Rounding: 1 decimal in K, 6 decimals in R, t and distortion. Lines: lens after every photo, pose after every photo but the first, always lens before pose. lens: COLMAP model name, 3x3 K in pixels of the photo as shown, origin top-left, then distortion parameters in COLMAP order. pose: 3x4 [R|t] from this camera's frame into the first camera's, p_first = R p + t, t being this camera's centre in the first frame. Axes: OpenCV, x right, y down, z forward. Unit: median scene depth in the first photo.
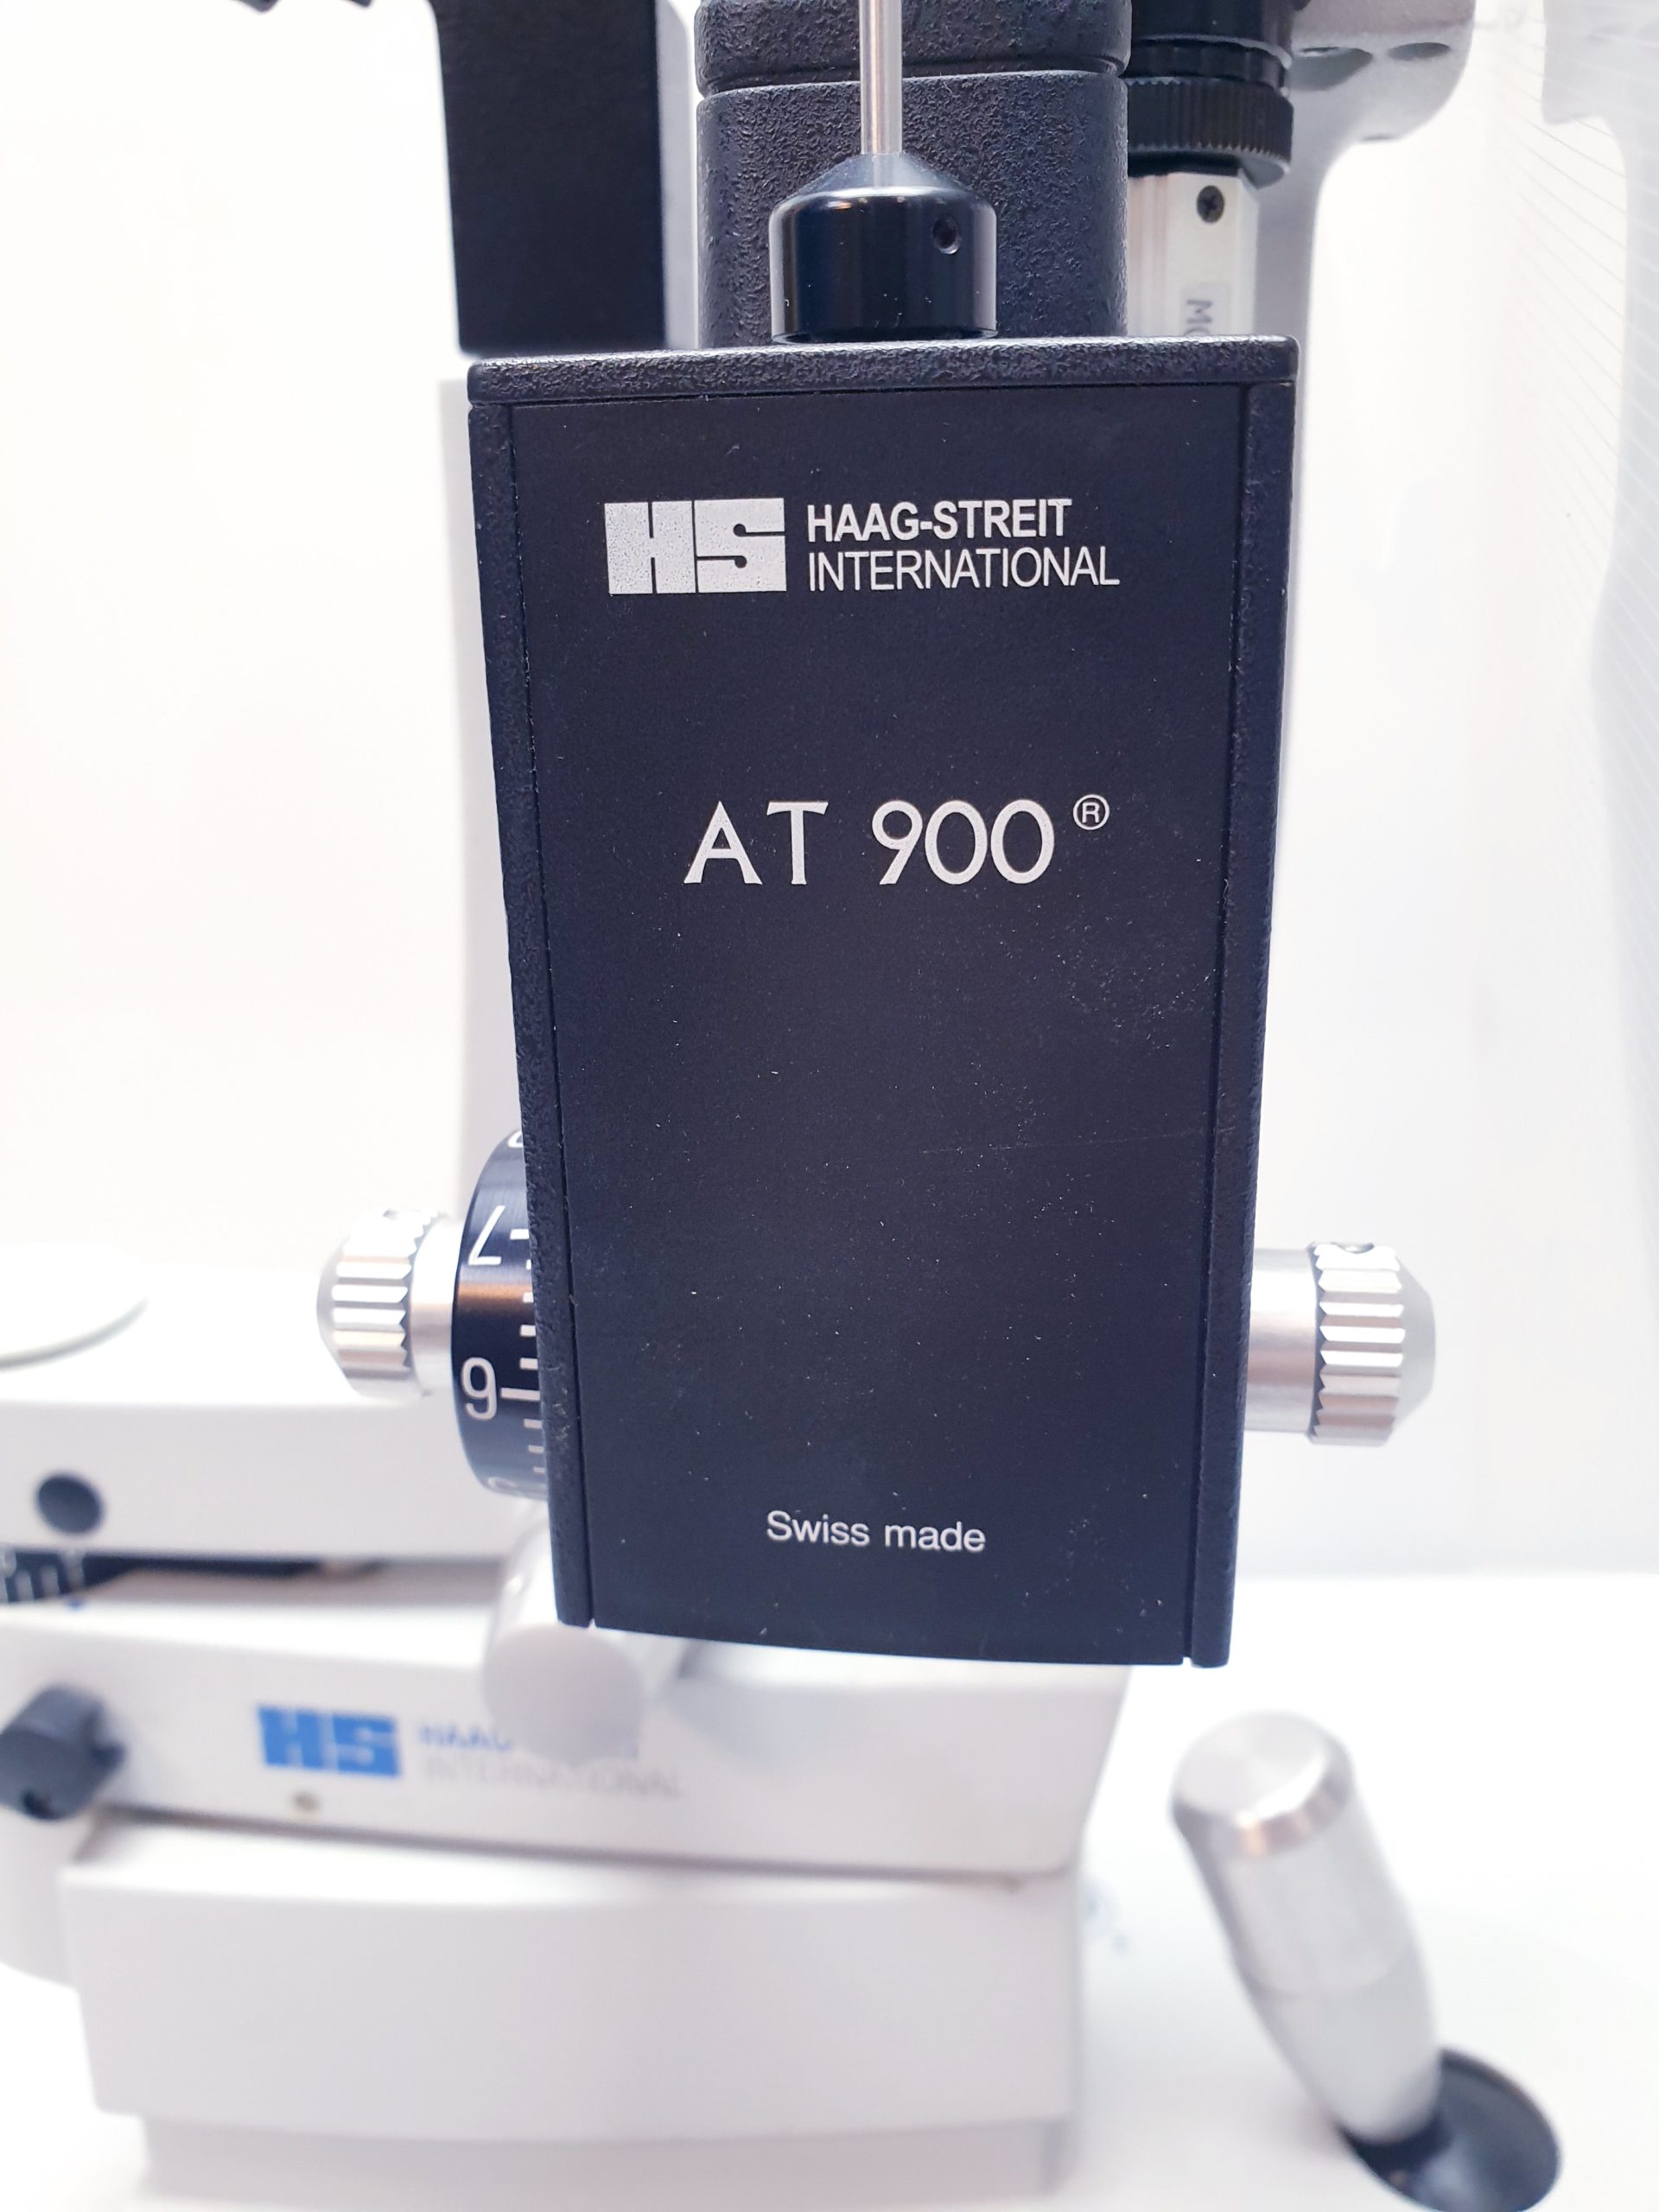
lens RADIAL K [[1837.8, 0, 829.5], [0, 1837.8, 1106.0], [0, 0, 1]] dist [-0.012780, -0.009949]
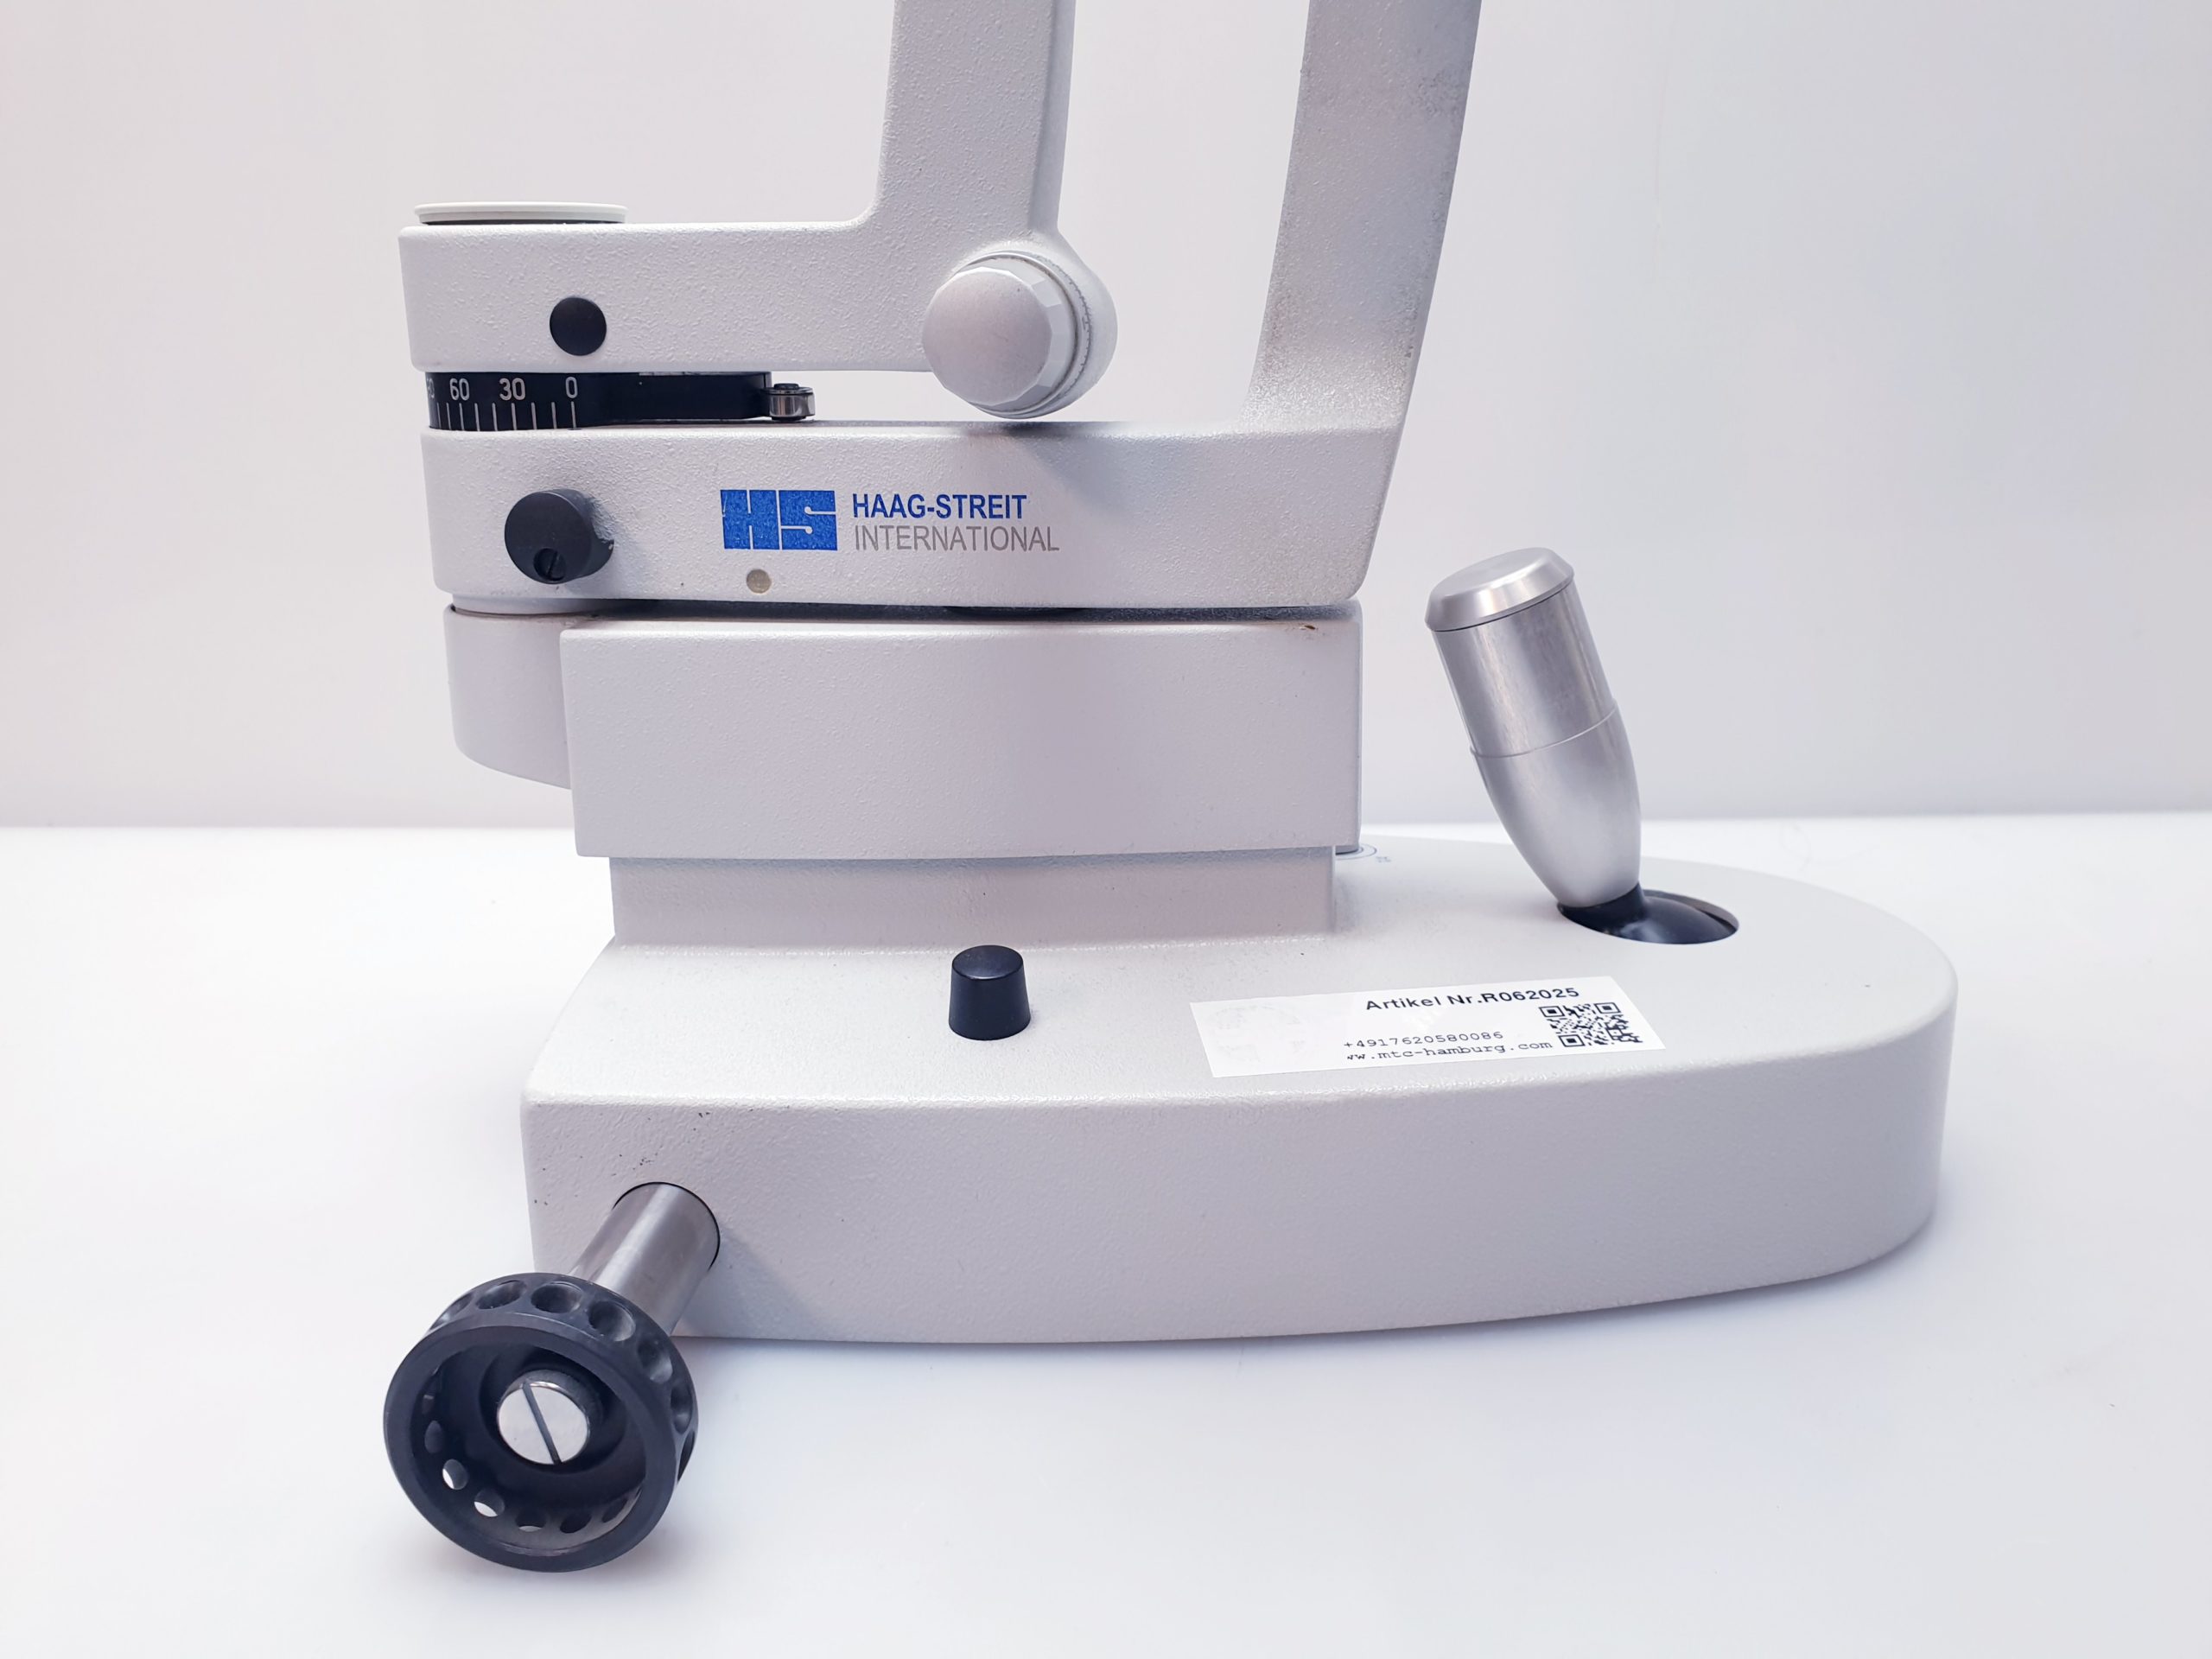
lens RADIAL K [[1837.8, 0, 1106.0], [0, 1837.8, 829.5], [0, 0, 1]] dist [-0.012780, -0.009949]
pose [[0.999082, -0.002030, 0.042779, -0.099225], [0.003883, 0.999056, -0.043276, 0.621847], [-0.042651, 0.043402, 0.998147, -0.288552]]
